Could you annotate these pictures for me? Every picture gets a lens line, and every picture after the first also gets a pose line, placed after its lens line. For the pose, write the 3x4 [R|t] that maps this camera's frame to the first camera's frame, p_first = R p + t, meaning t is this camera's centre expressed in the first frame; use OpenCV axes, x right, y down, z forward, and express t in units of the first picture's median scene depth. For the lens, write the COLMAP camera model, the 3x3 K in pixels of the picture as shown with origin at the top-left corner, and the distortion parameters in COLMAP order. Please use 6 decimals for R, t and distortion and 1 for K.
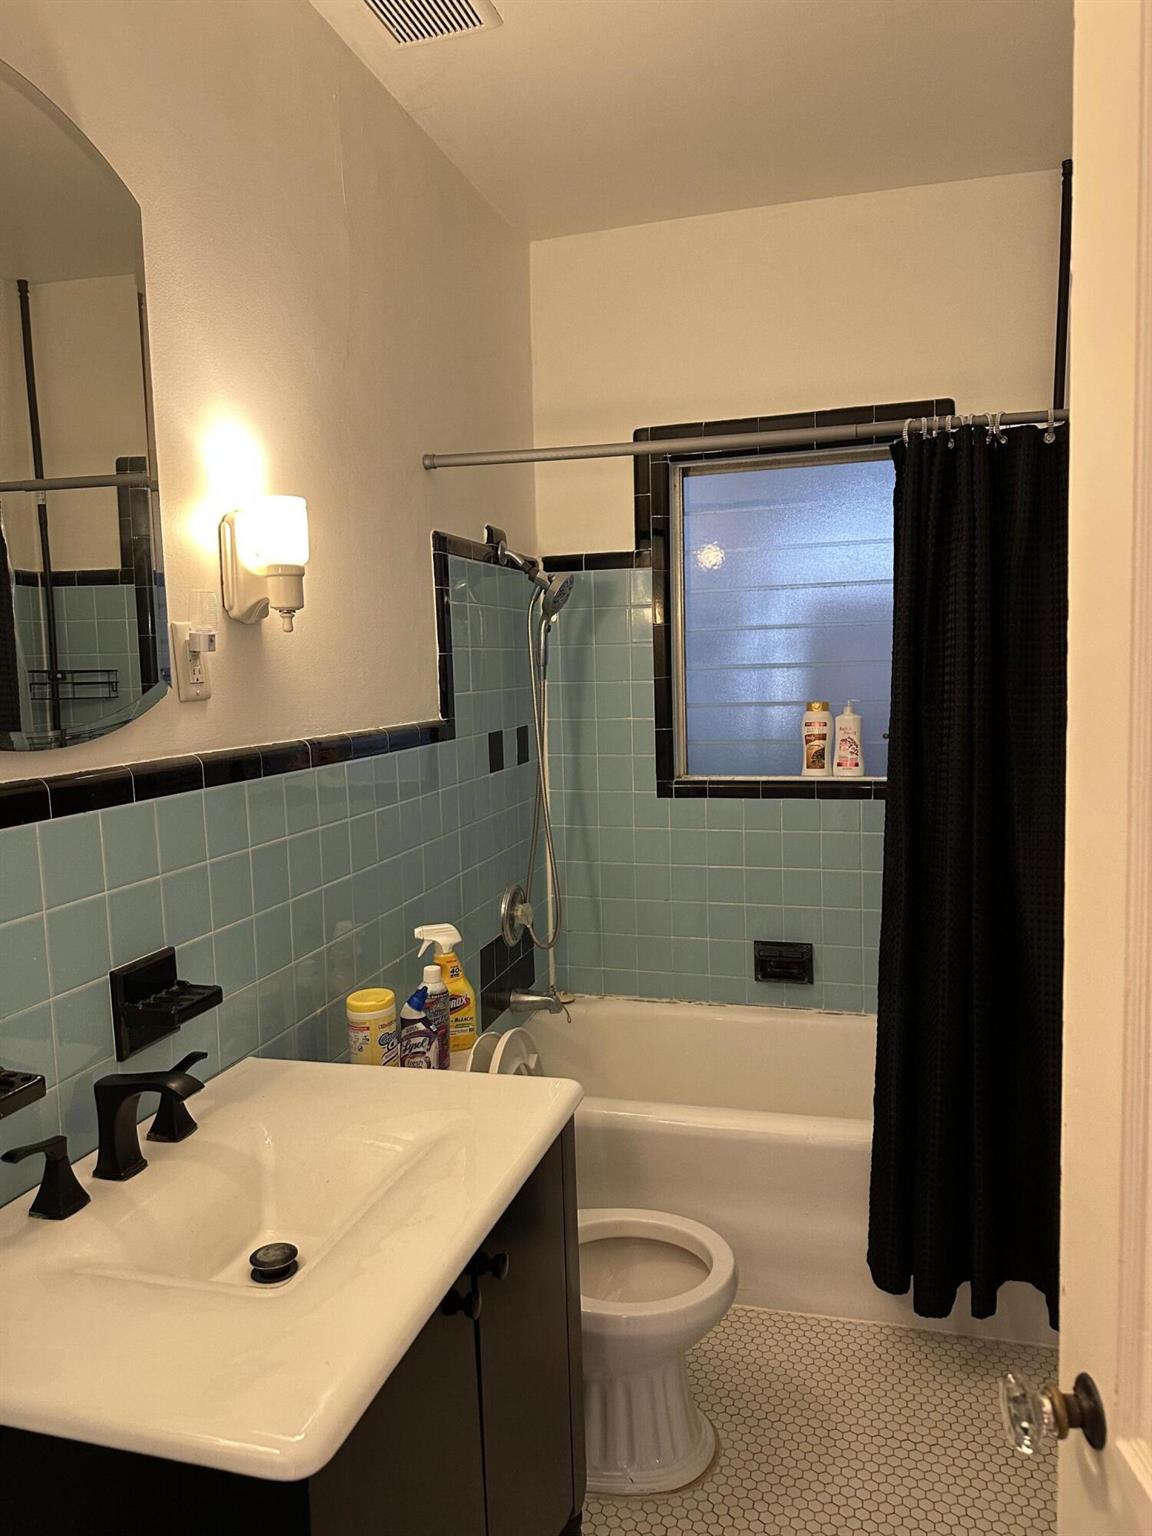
lens RADIAL K [[1071.1, 0, 575.7], [0, 1071.1, 777.7], [0, 0, 1]] dist [0.145008, -0.211847]
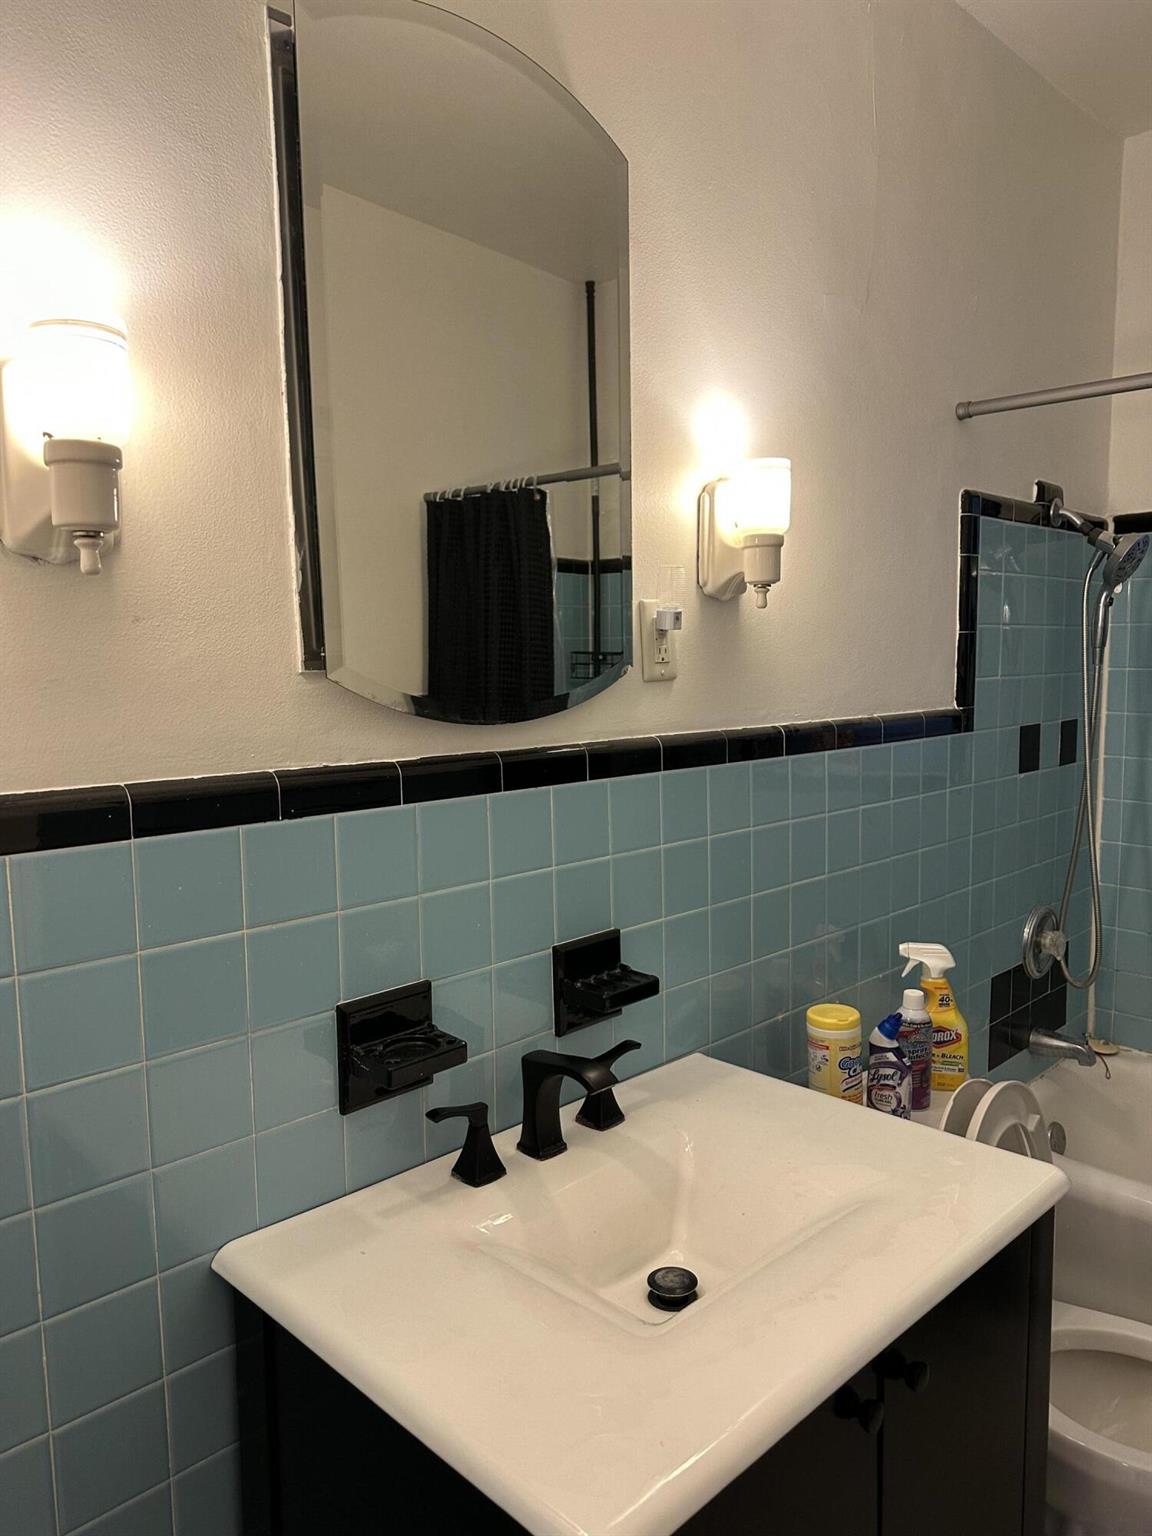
lens RADIAL K [[1054.7, 0, 589.7], [0, 1054.7, 781.9], [0, 0, 1]] dist [0.166205, -0.305814]
pose [[0.870220, 0.070852, -0.487542, 0.058464], [-0.062063, 0.997487, 0.034182, -0.008227], [0.488738, 0.000513, 0.872430, 0.133041]]
